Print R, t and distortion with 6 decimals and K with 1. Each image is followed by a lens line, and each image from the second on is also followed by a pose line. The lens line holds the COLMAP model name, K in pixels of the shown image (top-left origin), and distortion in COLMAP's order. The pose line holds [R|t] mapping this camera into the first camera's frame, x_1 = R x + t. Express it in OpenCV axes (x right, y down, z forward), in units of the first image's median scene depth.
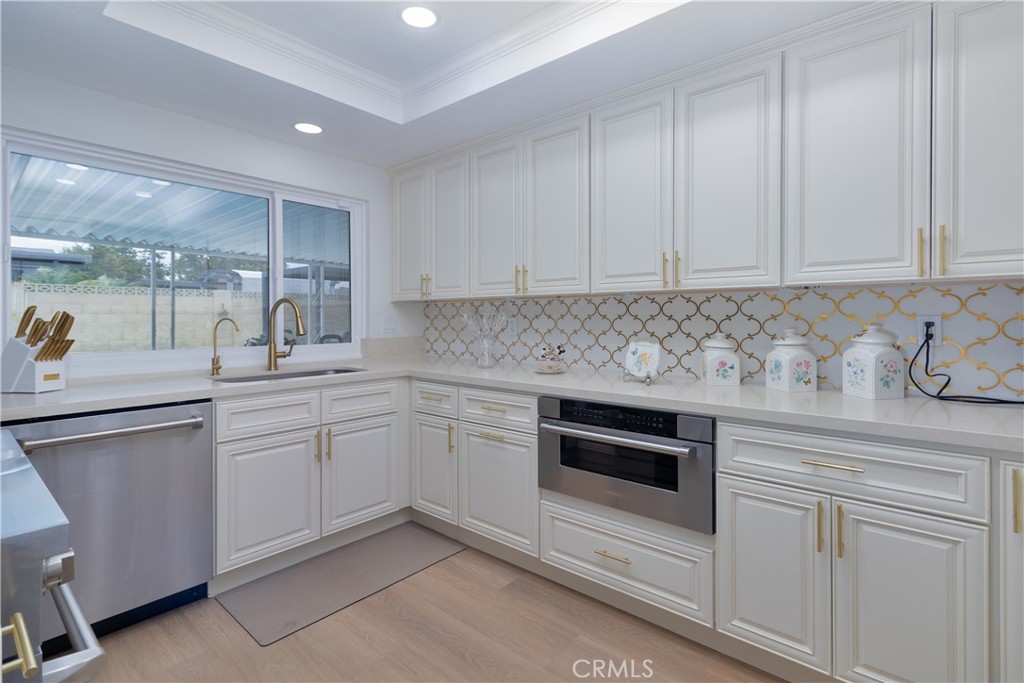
lens RADIAL K [[474.4, 0, 514.5], [0, 474.4, 319.9], [0, 0, 1]] dist [-0.000678, -0.000248]
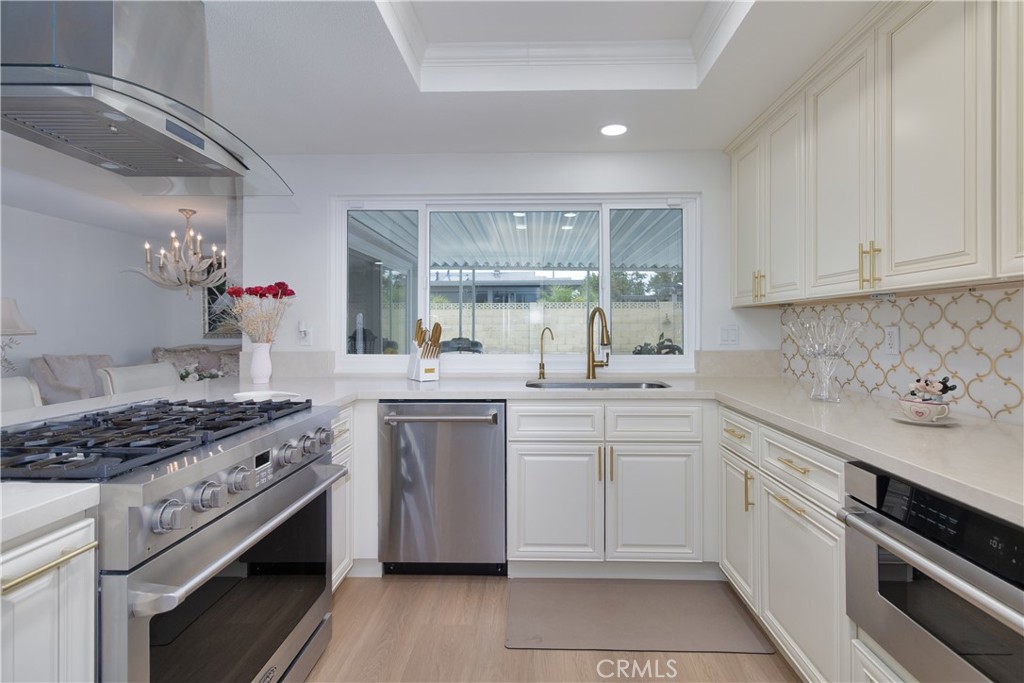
lens RADIAL K [[477.9, 0, 537.5], [0, 477.9, 327.8], [0, 0, 1]] dist [0.000960, 0.000207]
pose [[0.641934, 0.000605, -0.766760, 0.230806], [-0.002237, 0.999997, -0.001083, -0.001934], [0.766757, 0.002411, 0.641933, 0.286513]]
